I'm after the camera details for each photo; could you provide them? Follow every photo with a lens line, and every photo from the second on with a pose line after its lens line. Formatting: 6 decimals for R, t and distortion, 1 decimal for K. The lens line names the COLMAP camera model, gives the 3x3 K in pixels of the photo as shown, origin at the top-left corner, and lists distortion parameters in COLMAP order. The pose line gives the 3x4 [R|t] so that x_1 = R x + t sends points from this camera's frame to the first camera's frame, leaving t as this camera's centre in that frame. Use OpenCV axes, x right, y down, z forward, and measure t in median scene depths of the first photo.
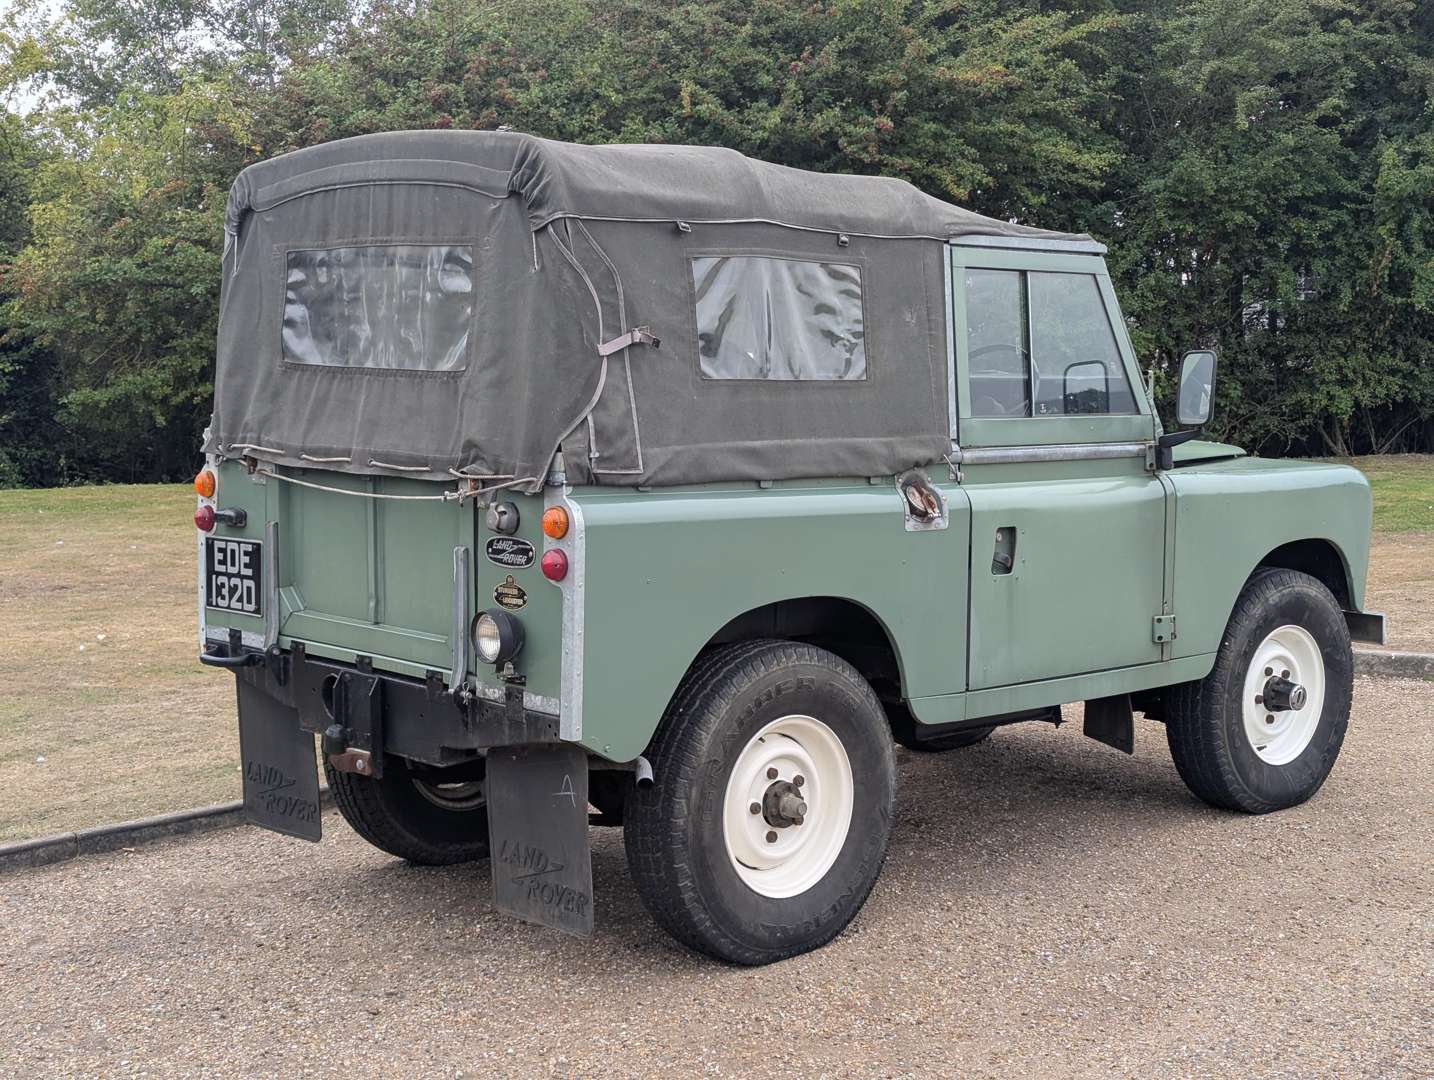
lens RADIAL K [[2005.4, 0, 719.3], [0, 2005.4, 541.2], [0, 0, 1]] dist [0.093368, 0.000000]
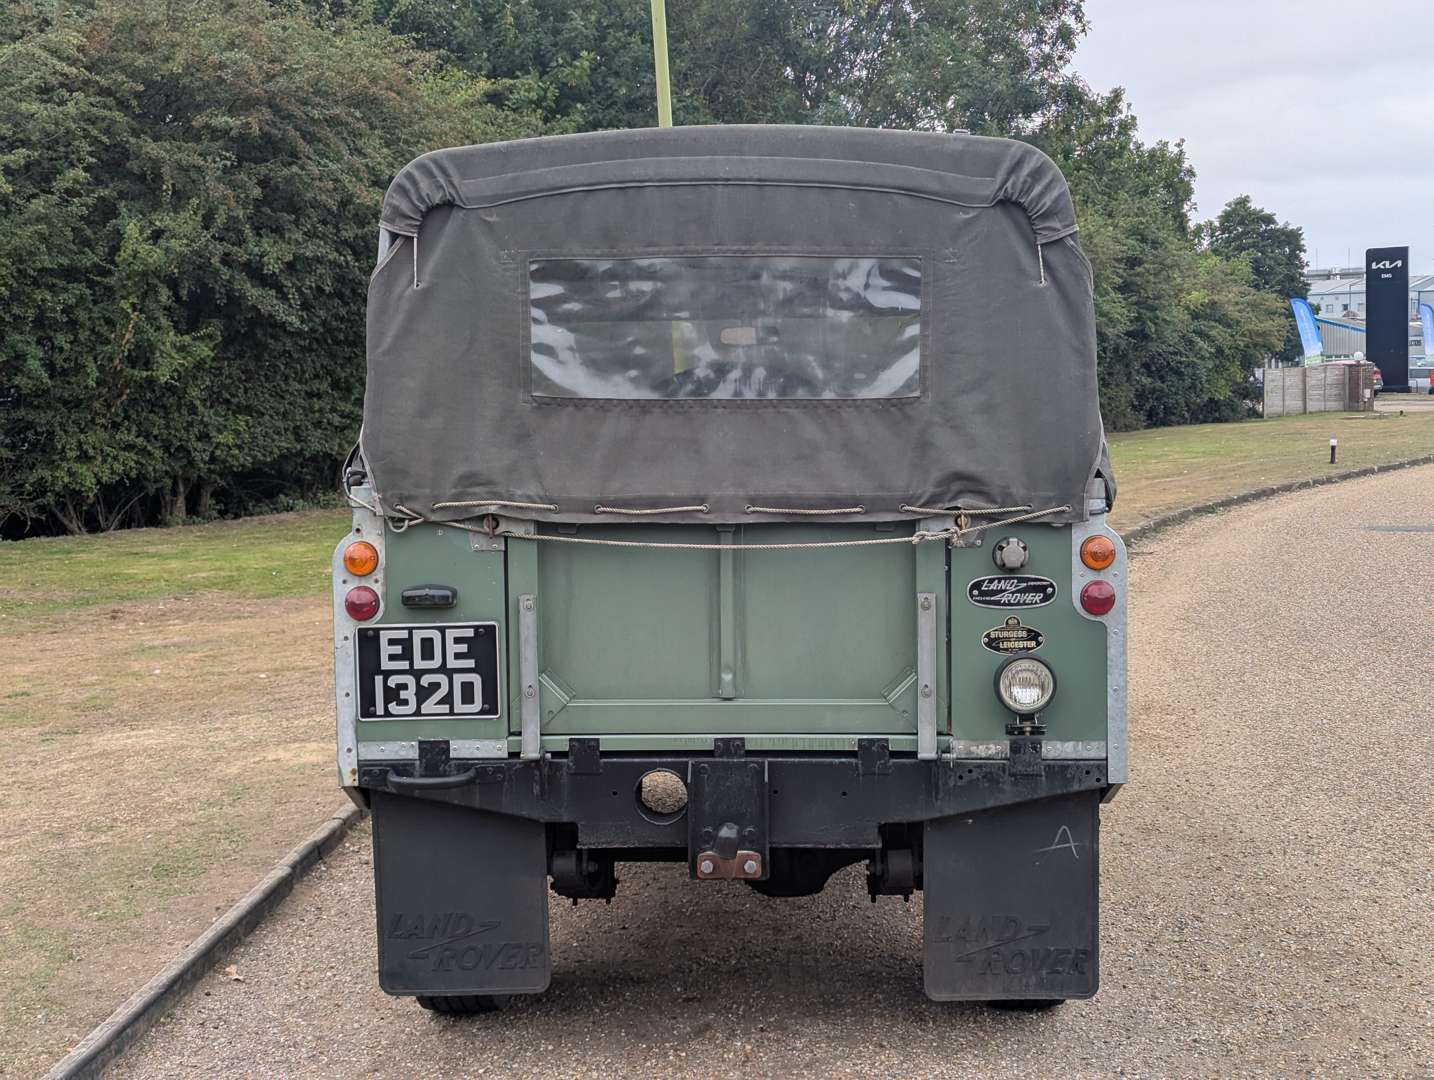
lens RADIAL K [[2005.4, 0, 717.4], [0, 2005.4, 558.3], [0, 0, 1]] dist [0.093368, 0.000000]
pose [[0.712023, -0.058086, 0.699749, -0.721145], [0.082270, 0.996610, -0.000984, -0.017165], [-0.697320, 0.058269, 0.714388, 0.373726]]
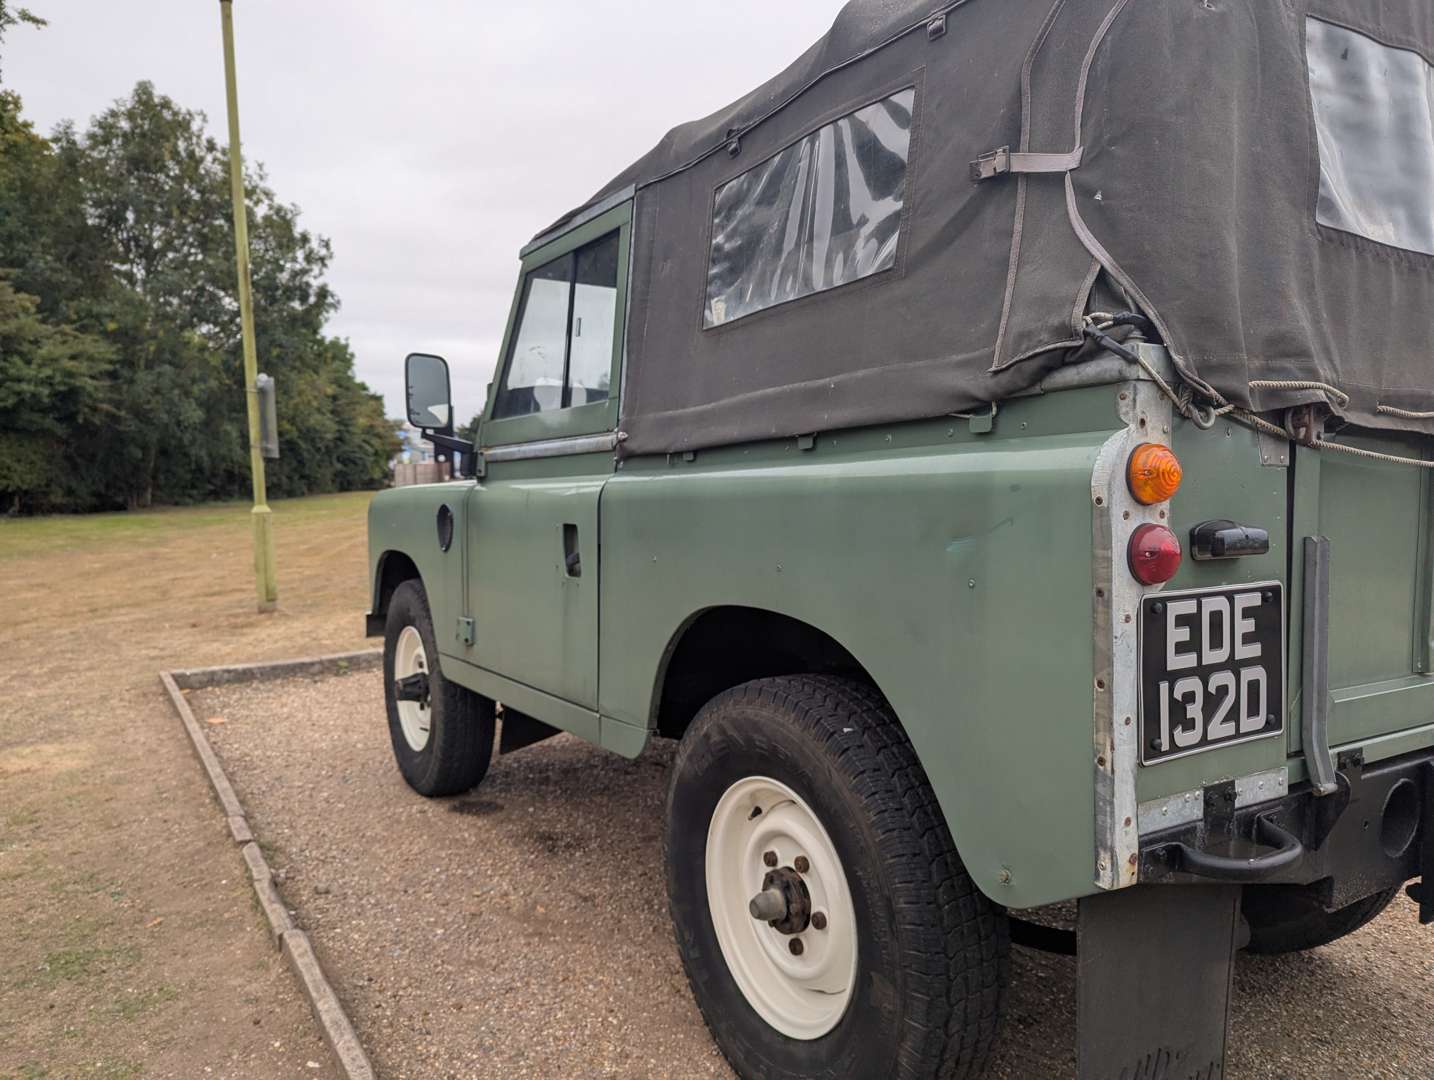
lens RADIAL K [[1014.4, 0, 707.9], [0, 1014.4, 548.6], [0, 0, 1]] dist [0.034344, -0.002977]
pose [[0.185484, -0.052673, 0.981235, -0.502944], [0.090430, 0.995240, 0.036331, -0.029857], [-0.978477, 0.081994, 0.189364, 1.094914]]
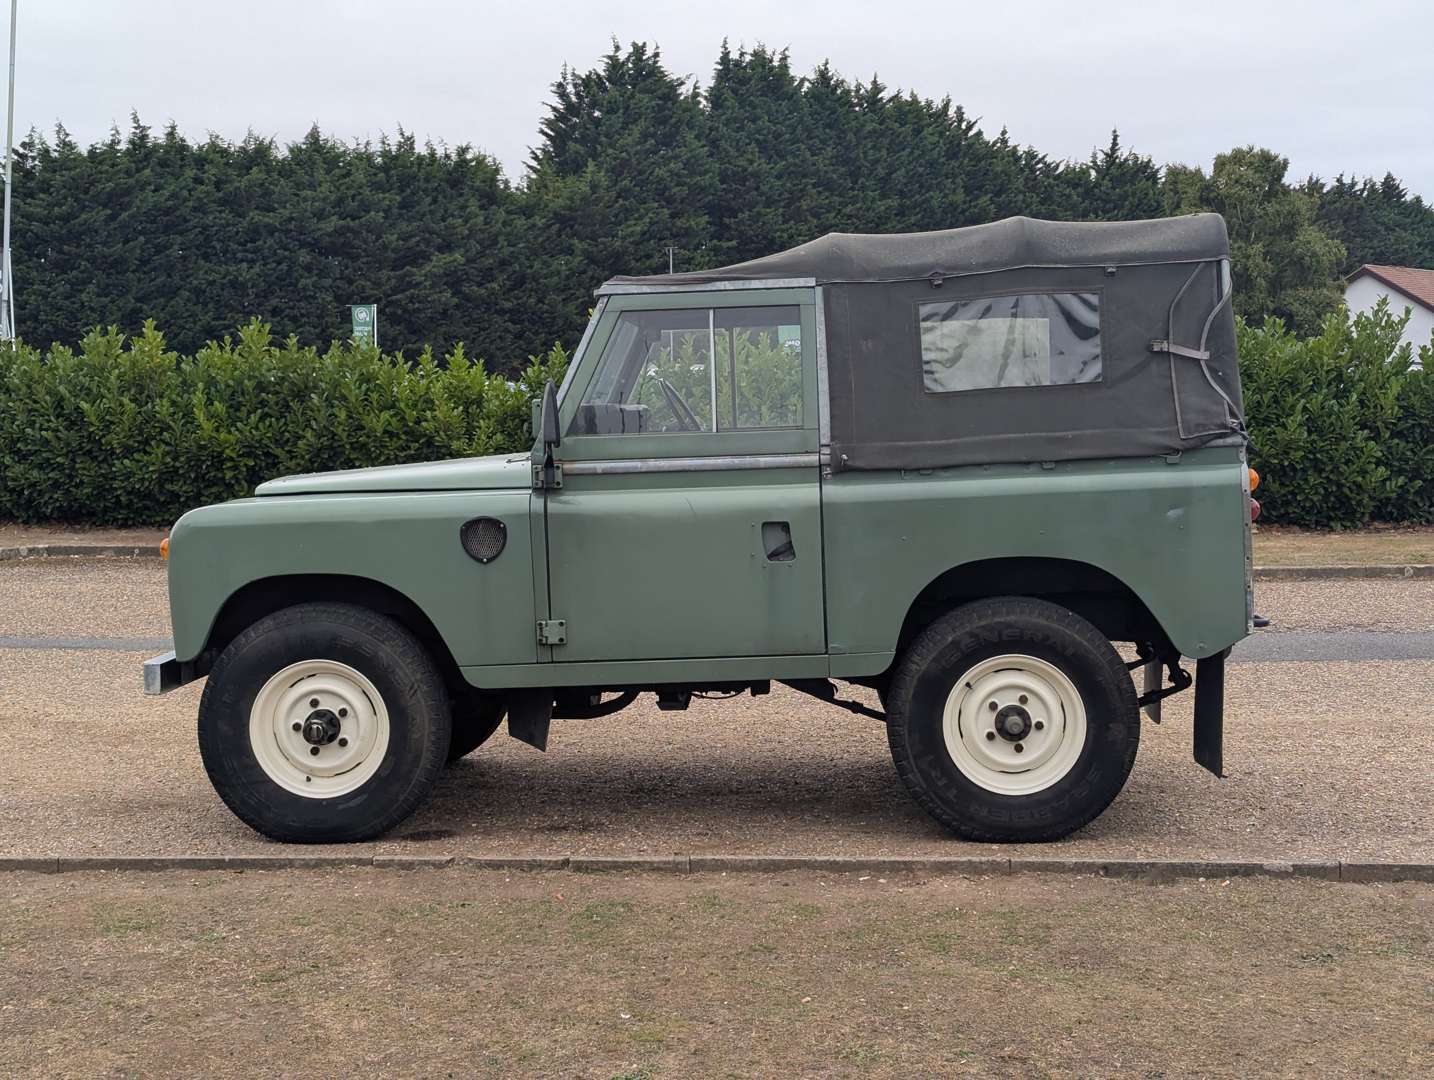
lens RADIAL K [[2005.4, 0, 718.4], [0, 2005.4, 538.6], [0, 0, 1]] dist [0.093368, 0.000000]
pose [[-0.697403, -0.029622, 0.716067, -0.904764], [0.092135, 0.987149, 0.130570, -0.180281], [-0.710732, 0.157034, -0.685711, 2.092499]]
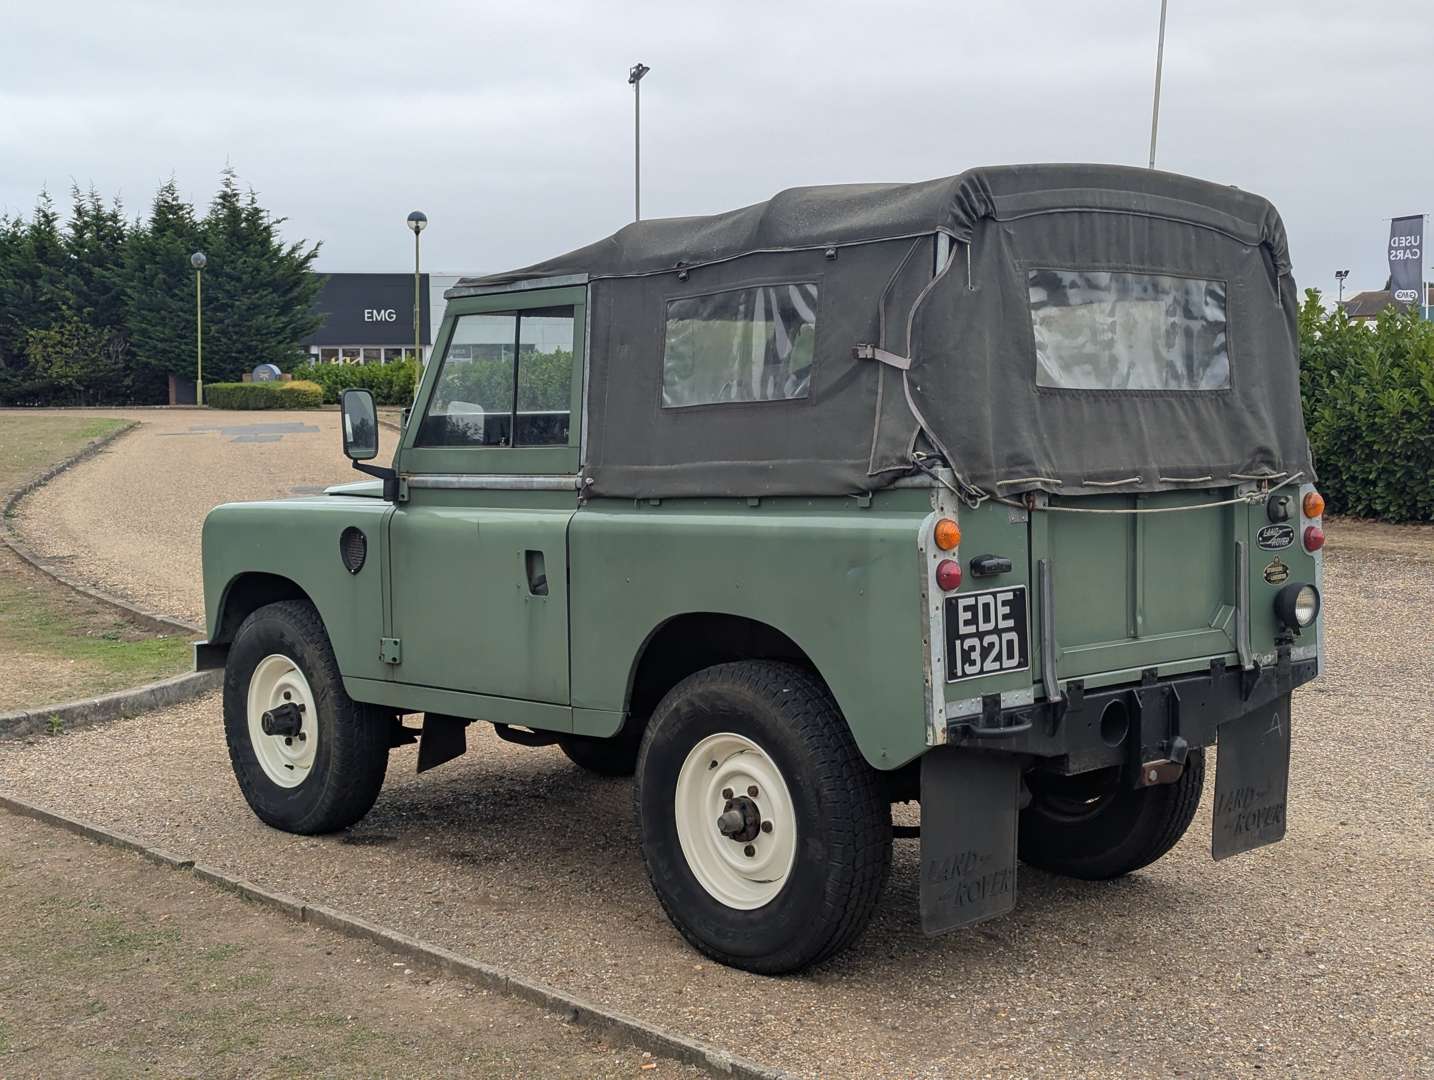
lens RADIAL K [[2005.4, 0, 720.8], [0, 2005.4, 517.4], [0, 0, 1]] dist [0.093368, 0.000000]
pose [[0.007633, -0.057619, 0.998309, -1.132405], [0.112238, 0.992079, 0.056401, -0.096654], [-0.993652, 0.111618, 0.014040, 1.125114]]
